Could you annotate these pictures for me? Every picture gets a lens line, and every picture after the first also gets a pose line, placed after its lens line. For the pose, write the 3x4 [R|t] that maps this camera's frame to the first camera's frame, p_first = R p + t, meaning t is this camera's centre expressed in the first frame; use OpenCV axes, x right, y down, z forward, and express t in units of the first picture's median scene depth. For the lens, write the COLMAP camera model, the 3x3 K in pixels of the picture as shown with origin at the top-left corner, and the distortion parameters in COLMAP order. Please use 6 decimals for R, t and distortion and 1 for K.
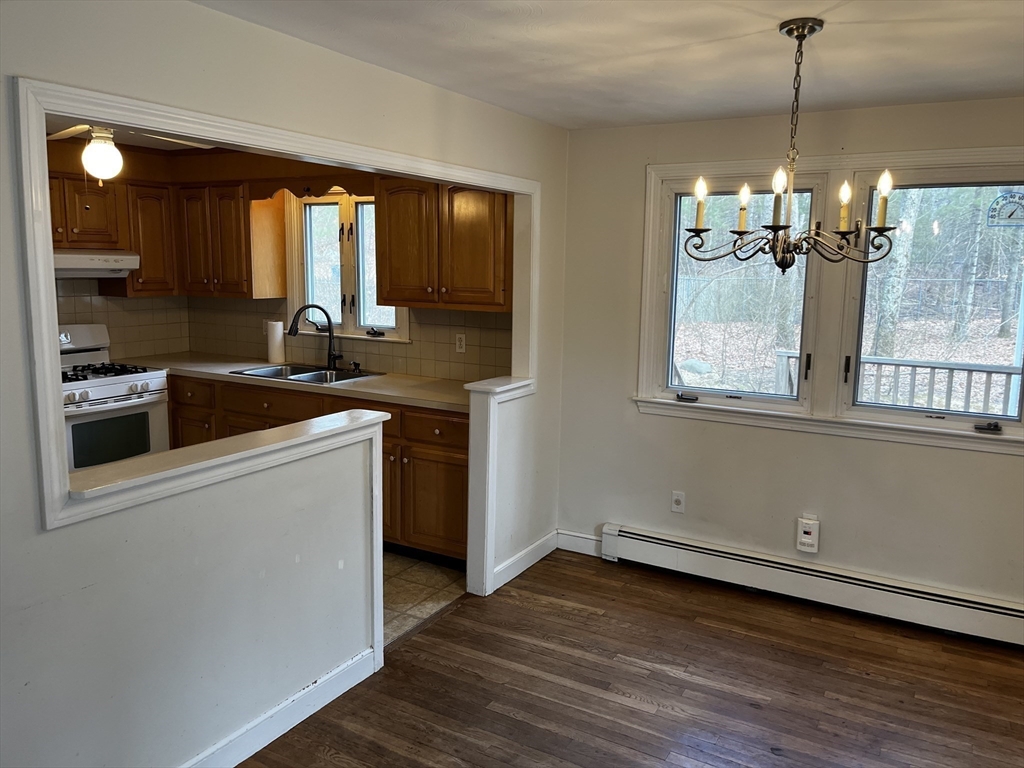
lens RADIAL K [[778.2, 0, 519.2], [0, 778.2, 377.0], [0, 0, 1]] dist [0.064759, -0.089333]
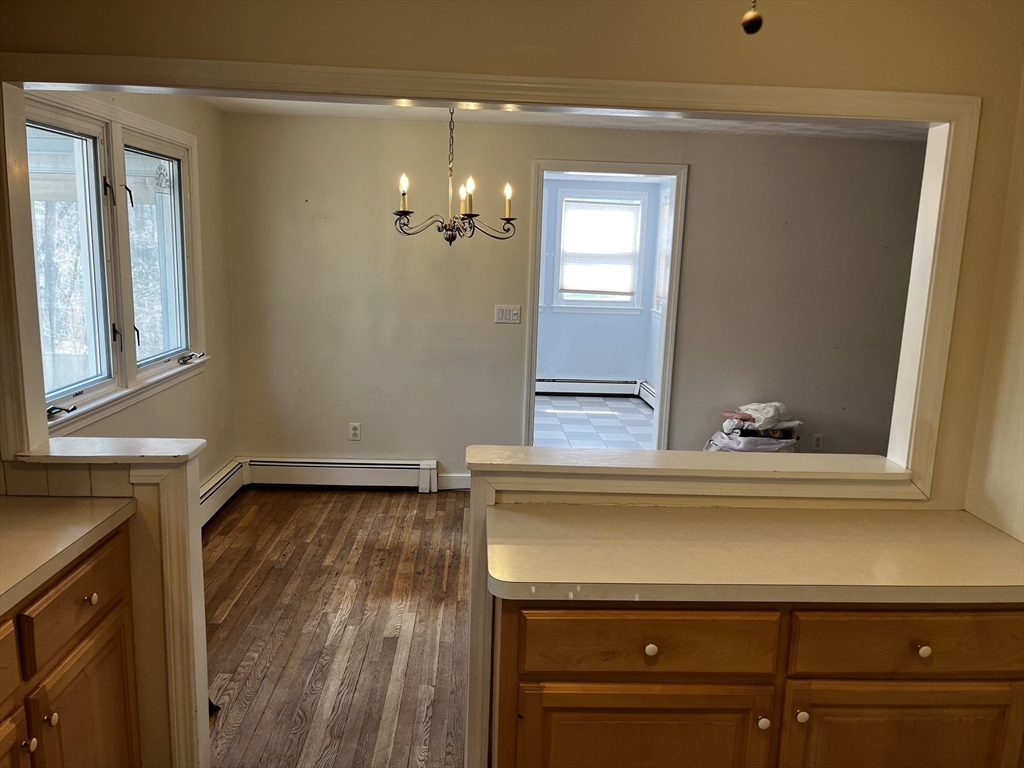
lens RADIAL K [[778.2, 0, 517.5], [0, 778.2, 387.5], [0, 0, 1]] dist [0.064759, -0.089333]
pose [[-0.536727, -0.183673, 0.823522, -0.588686], [0.081250, 0.960233, 0.267118, -0.149448], [-0.839835, 0.210280, -0.500459, 0.980193]]
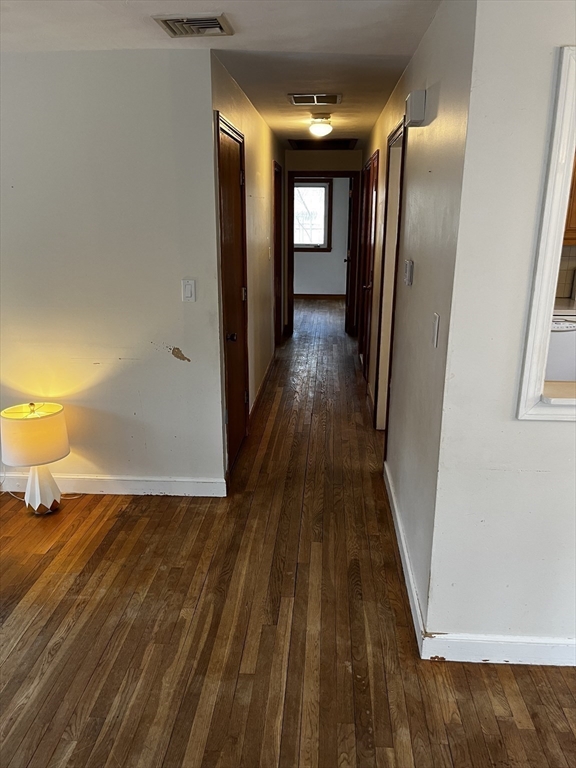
lens RADIAL K [[583.7, 0, 290.4], [0, 583.7, 382.3], [0, 0, 1]] dist [0.064759, -0.089333]
pose [[0.444355, 0.237511, -0.863792, 0.029696], [-0.127327, 0.971170, 0.201536, -0.006652], [0.886756, 0.020430, 0.461786, 0.100189]]
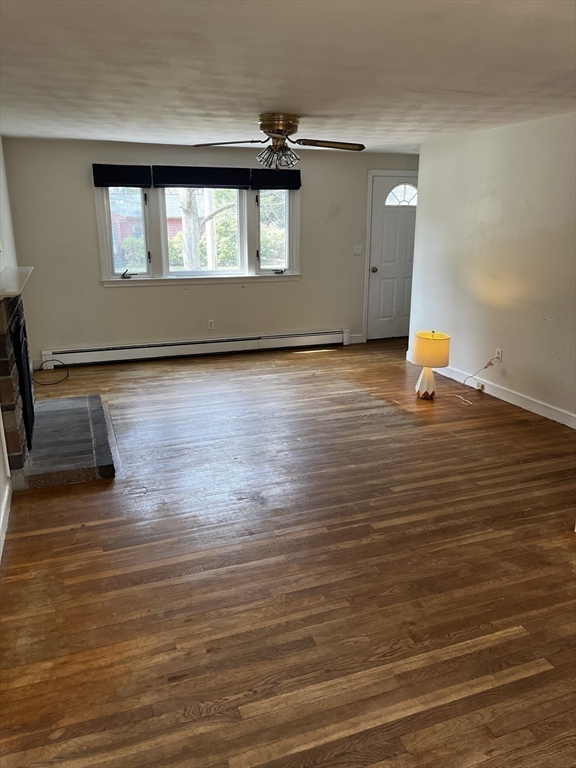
lens RADIAL K [[583.7, 0, 292.9], [0, 583.7, 379.4], [0, 0, 1]] dist [0.064759, -0.089333]
pose [[-0.631710, 0.192154, -0.751012, 0.438838], [-0.123490, 0.931477, 0.342201, -0.066304], [0.765305, 0.308914, -0.564694, 0.547975]]
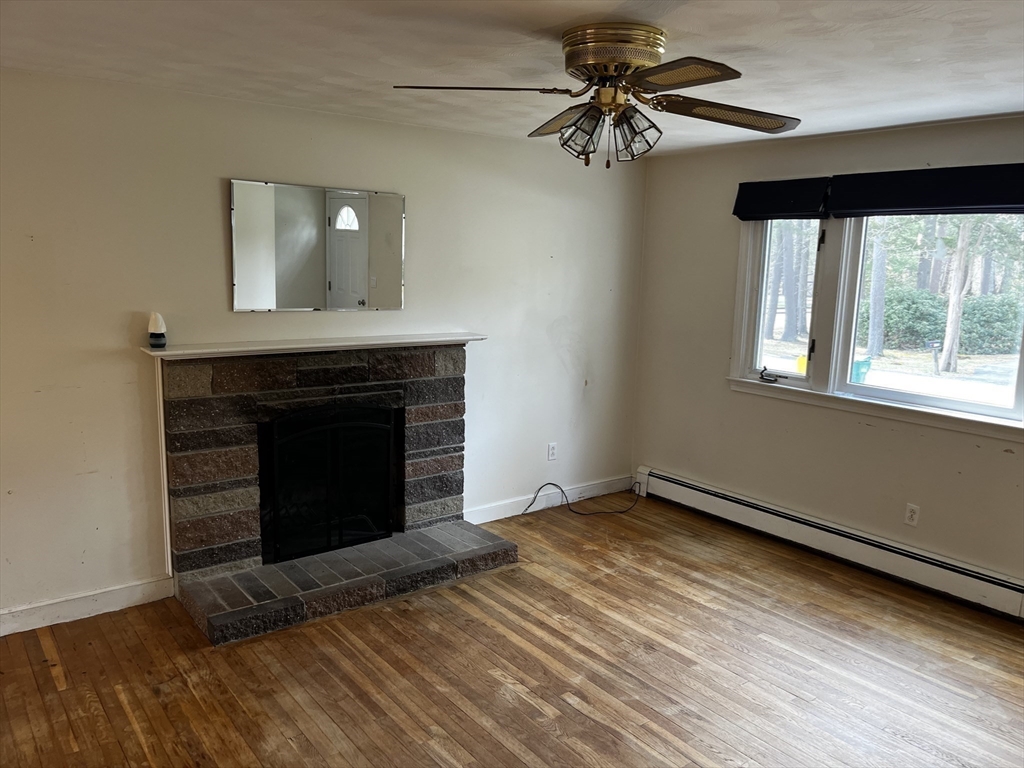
lens RADIAL K [[778.2, 0, 519.8], [0, 778.2, 390.0], [0, 0, 1]] dist [0.064759, -0.089333]
pose [[-0.924643, -0.102377, 0.366817, -0.599349], [0.016422, 0.951576, 0.306973, -0.070937], [-0.380482, 0.289864, -0.878187, 0.381816]]
